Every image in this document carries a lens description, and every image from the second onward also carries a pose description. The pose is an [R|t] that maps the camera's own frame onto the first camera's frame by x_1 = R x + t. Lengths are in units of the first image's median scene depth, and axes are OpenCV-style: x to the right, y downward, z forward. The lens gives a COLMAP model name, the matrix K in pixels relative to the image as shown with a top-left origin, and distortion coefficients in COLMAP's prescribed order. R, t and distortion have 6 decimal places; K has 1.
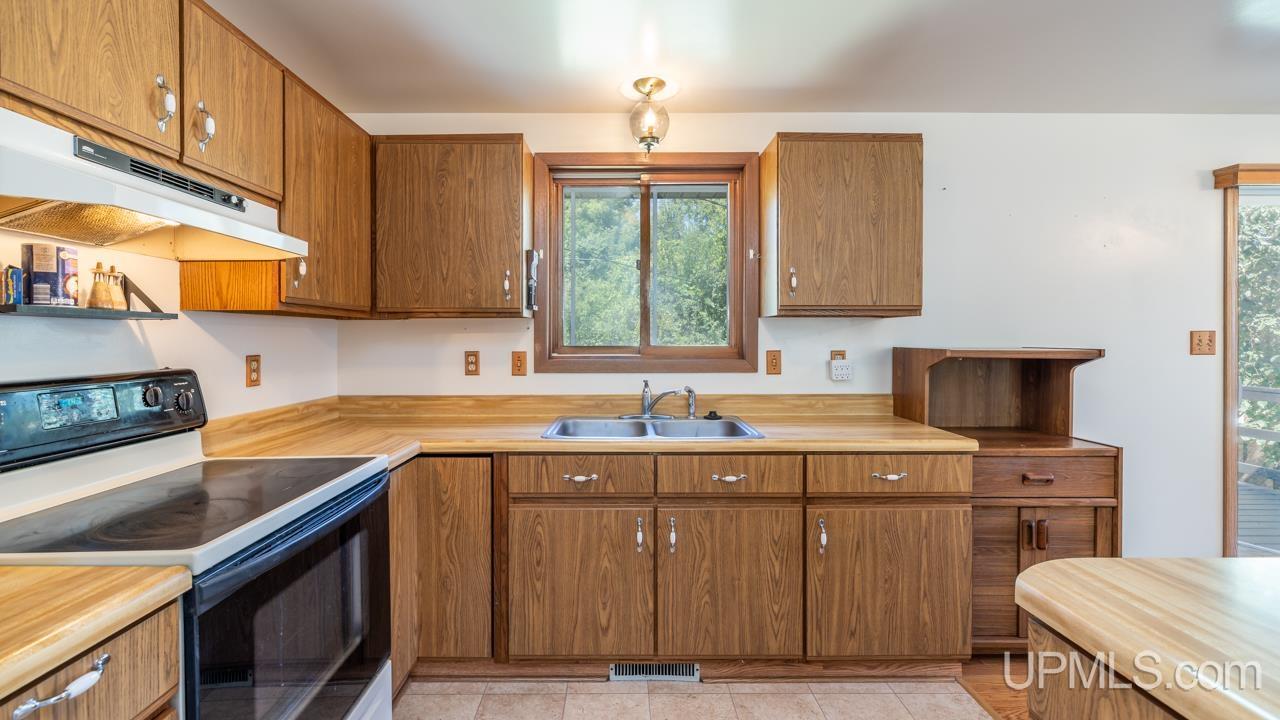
lens RADIAL K [[544.8, 0, 641.5], [0, 544.8, 337.2], [0, 0, 1]] dist [0.002028, 0.000150]
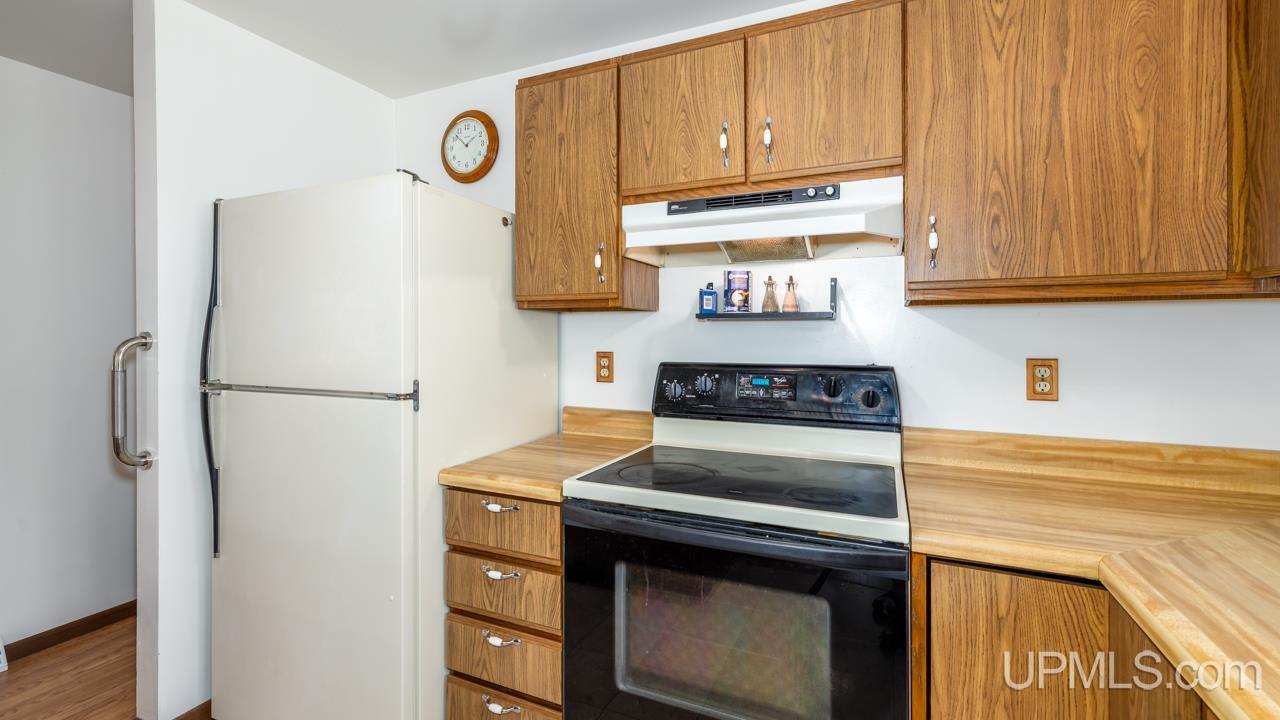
lens RADIAL K [[544.8, 0, 623.2], [0, 544.8, 337.5], [0, 0, 1]] dist [0.002028, 0.000150]
pose [[-0.446761, 0.000012, -0.894653, 0.303448], [0.000264, 1.000000, -0.000118, 0.007502], [0.894653, -0.000290, -0.446761, 1.259972]]
